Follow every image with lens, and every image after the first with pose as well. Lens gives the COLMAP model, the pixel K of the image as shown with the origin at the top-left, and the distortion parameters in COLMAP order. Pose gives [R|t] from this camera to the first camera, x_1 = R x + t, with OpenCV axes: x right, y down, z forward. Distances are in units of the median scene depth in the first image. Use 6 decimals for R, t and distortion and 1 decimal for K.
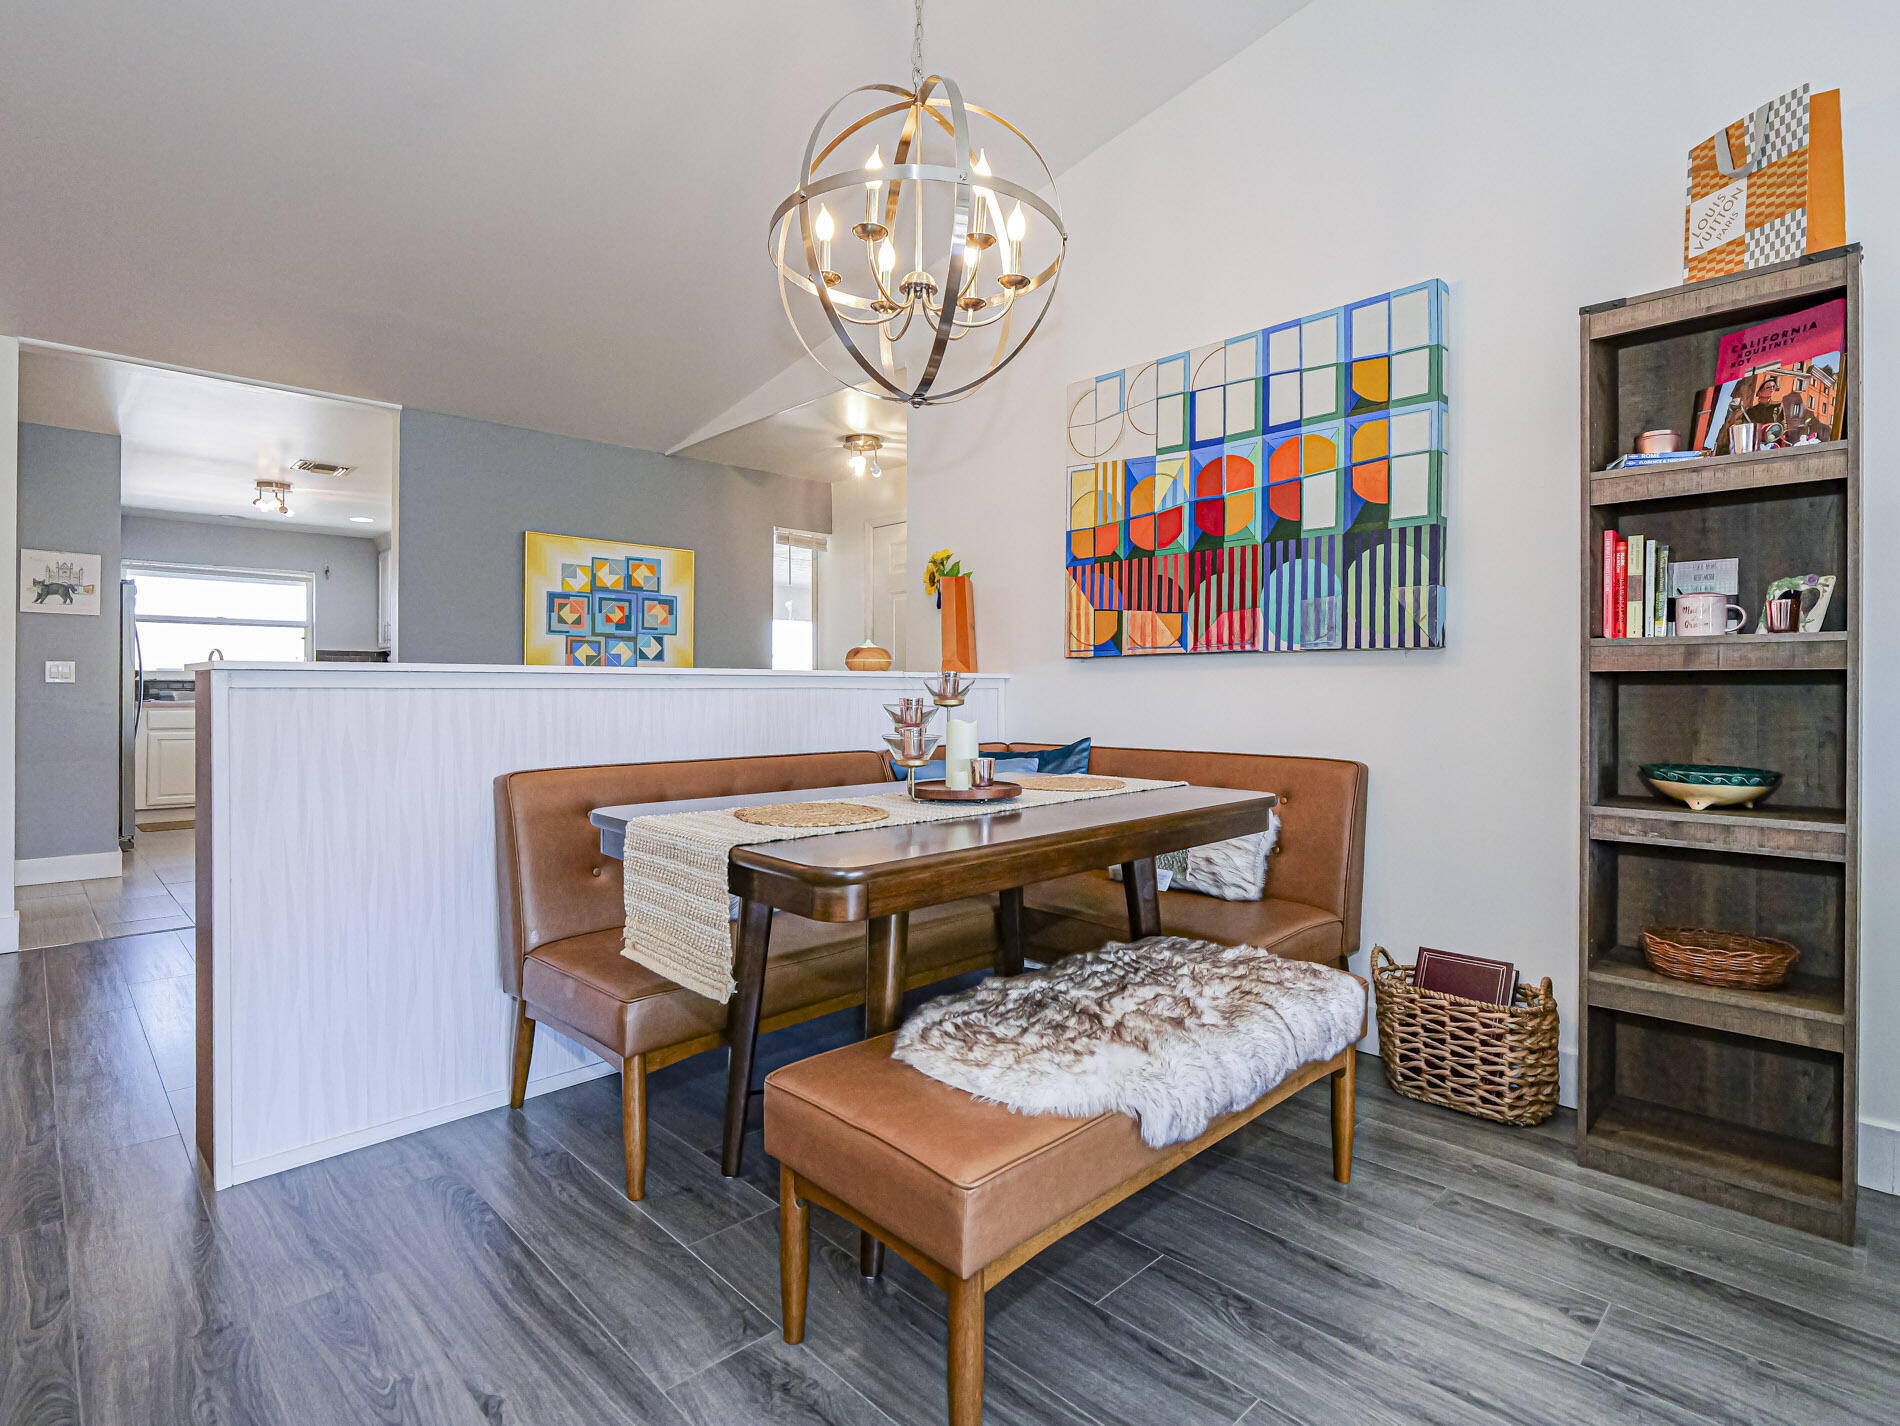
lens RADIAL K [[963.7, 0, 944.6], [0, 963.7, 693.9], [0, 0, 1]] dist [-0.008564, -0.001034]
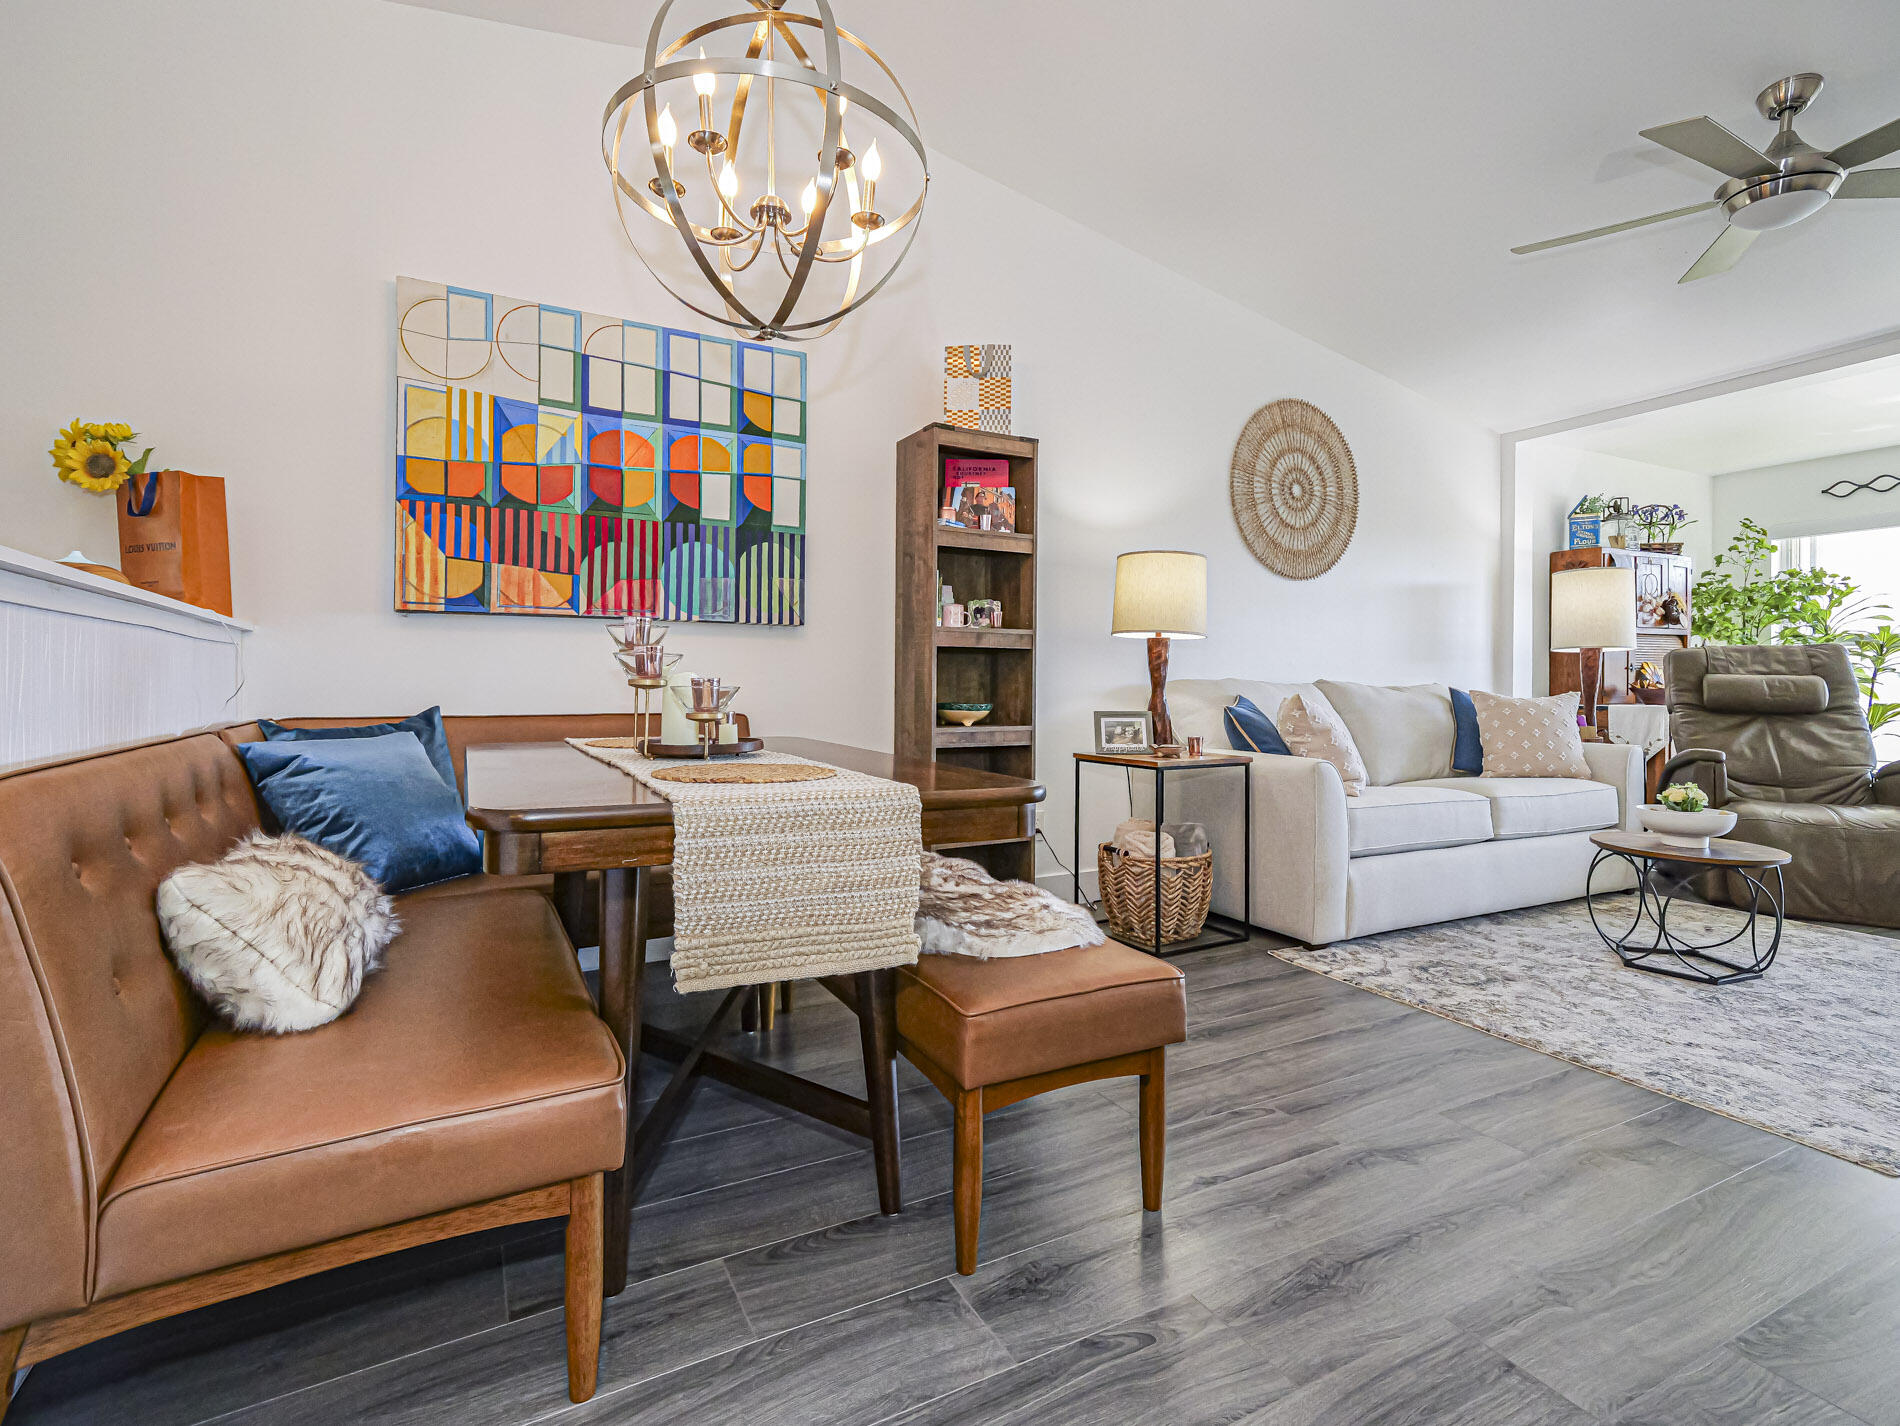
lens RADIAL K [[899.7, 0, 951.8], [0, 899.7, 678.5], [0, 0, 1]] dist [0.025538, -0.000372]
pose [[0.271762, 0.005629, 0.962348, -0.560595], [0.000642, 0.999982, -0.006030, 0.029163], [-0.962364, 0.002257, 0.271753, 0.389802]]
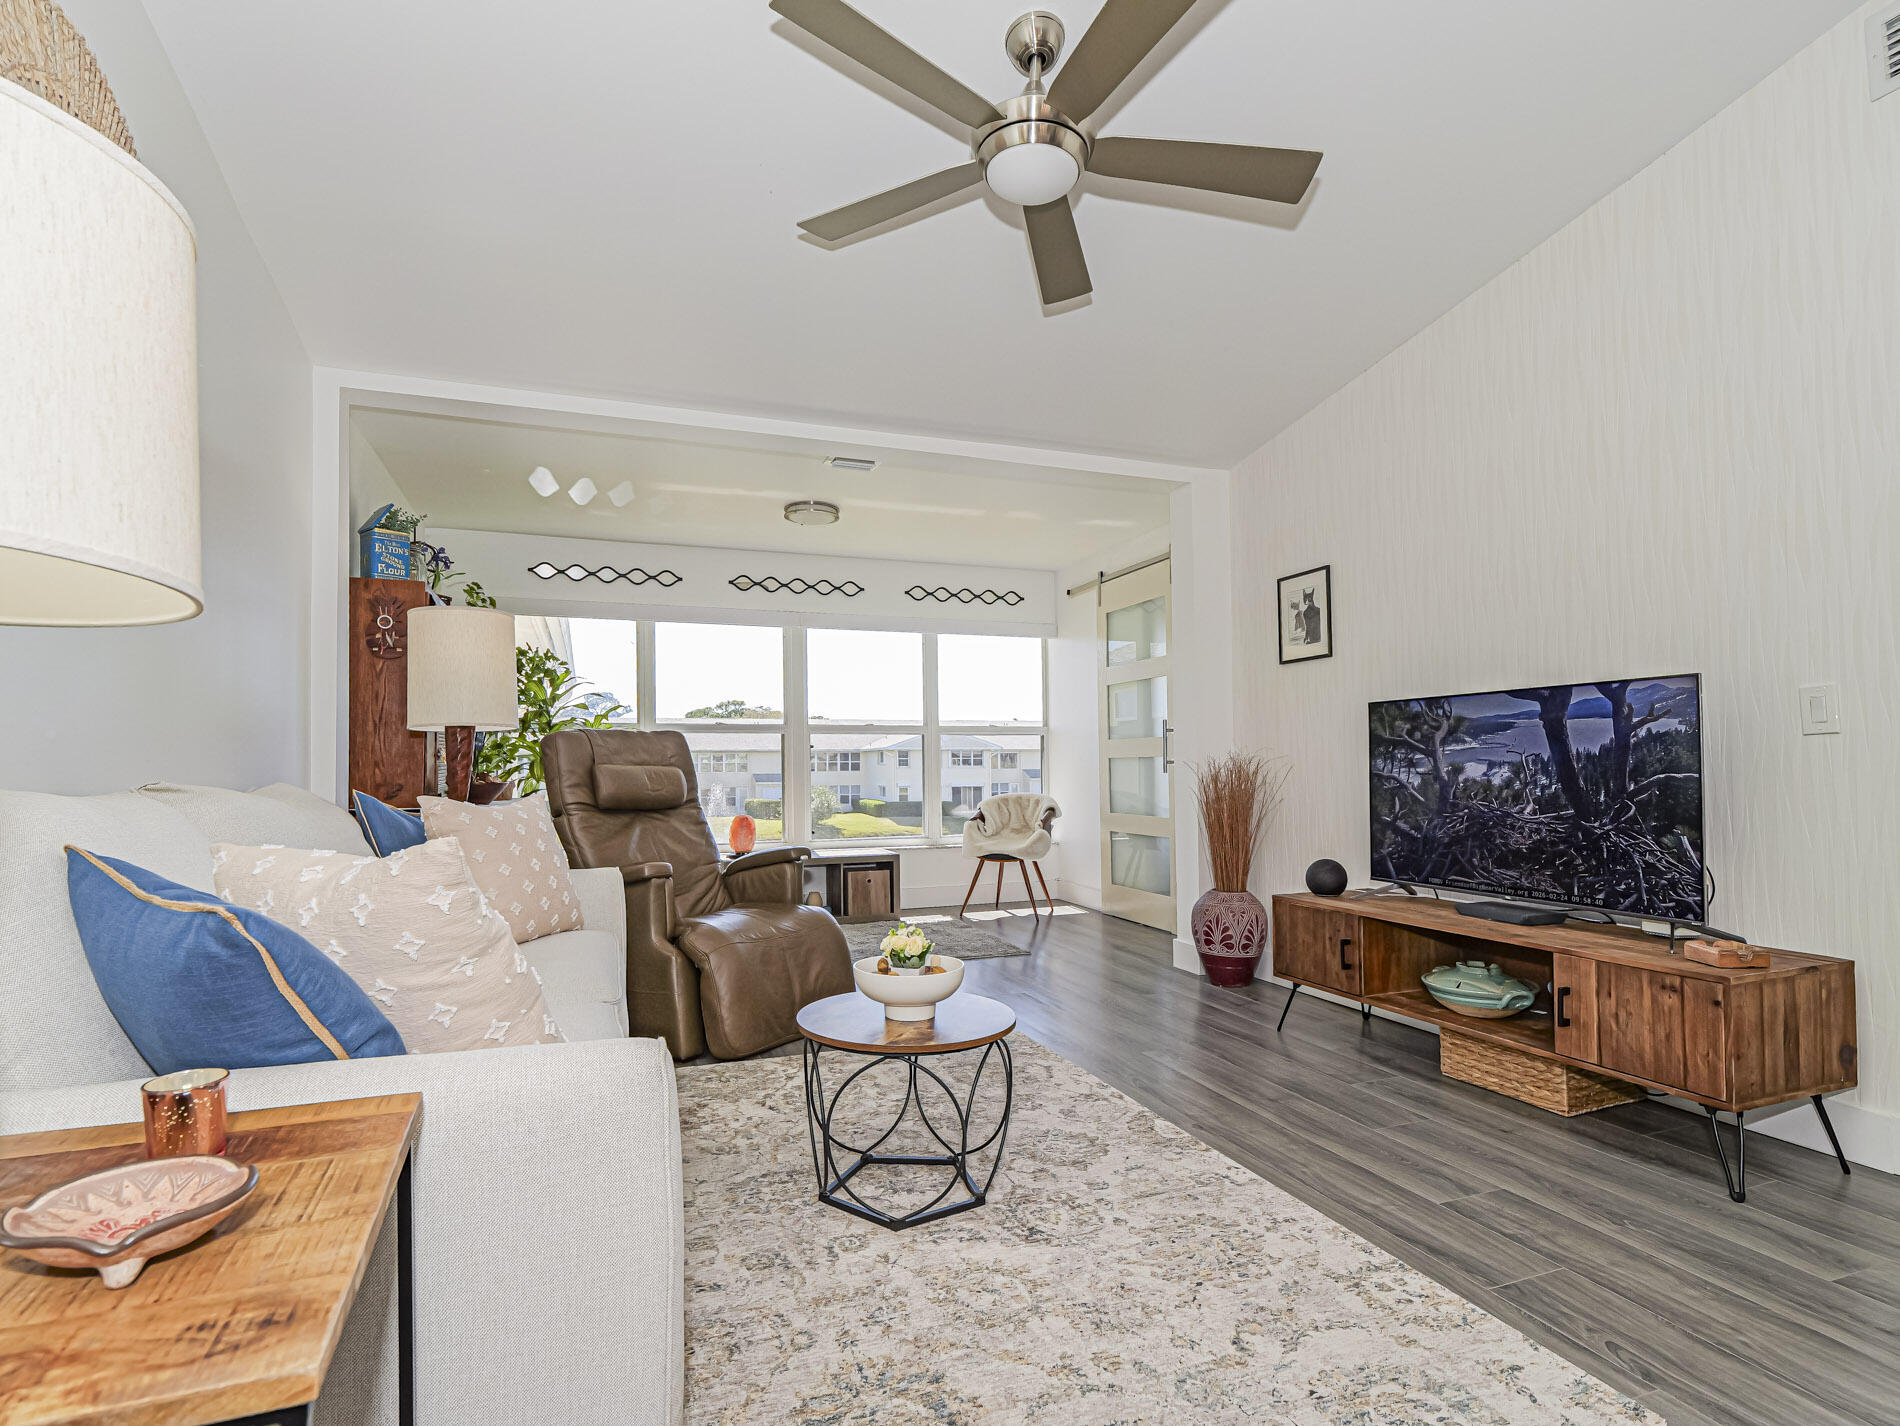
lens RADIAL K [[953.7, 0, 941.2], [0, 953.7, 743.8], [0, 0, 1]] dist [-0.012548, 0.000273]
pose [[-0.913876, 0.014082, 0.405750, 0.344647], [0.007206, 0.999803, -0.018469, 0.012246], [-0.405930, -0.013955, -0.913798, 0.554567]]
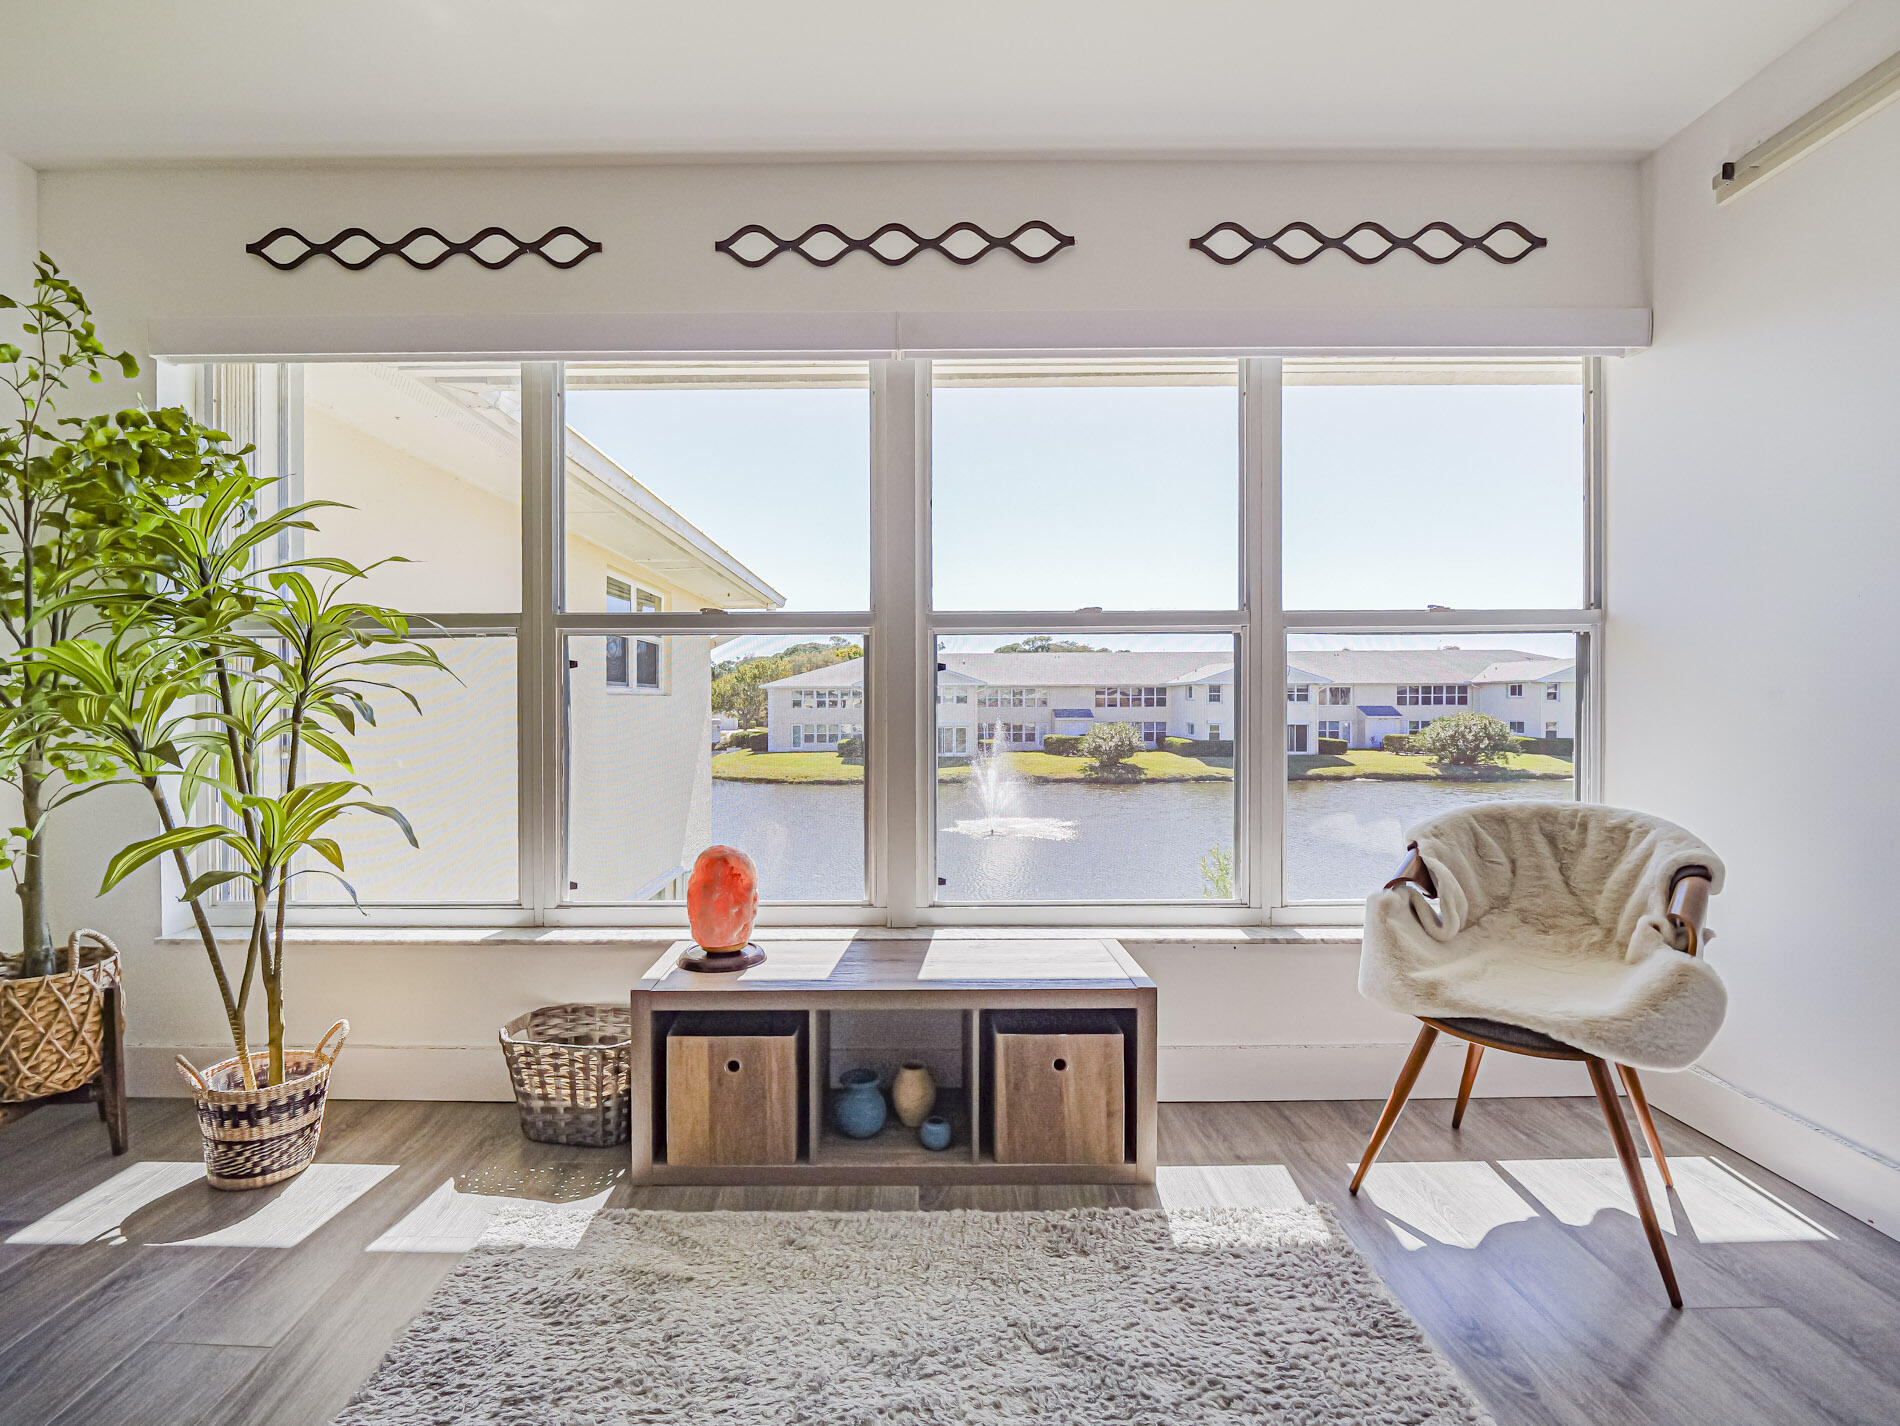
lens RADIAL K [[942.9, 0, 902.5], [0, 942.9, 708.3], [0, 0, 1]] dist [-0.003961, -0.000756]
pose [[-0.712689, -0.004357, 0.701466, 0.950611], [0.004399, 0.999933, 0.010680, 0.005285], [-0.701466, 0.010697, -0.712623, -0.741430]]
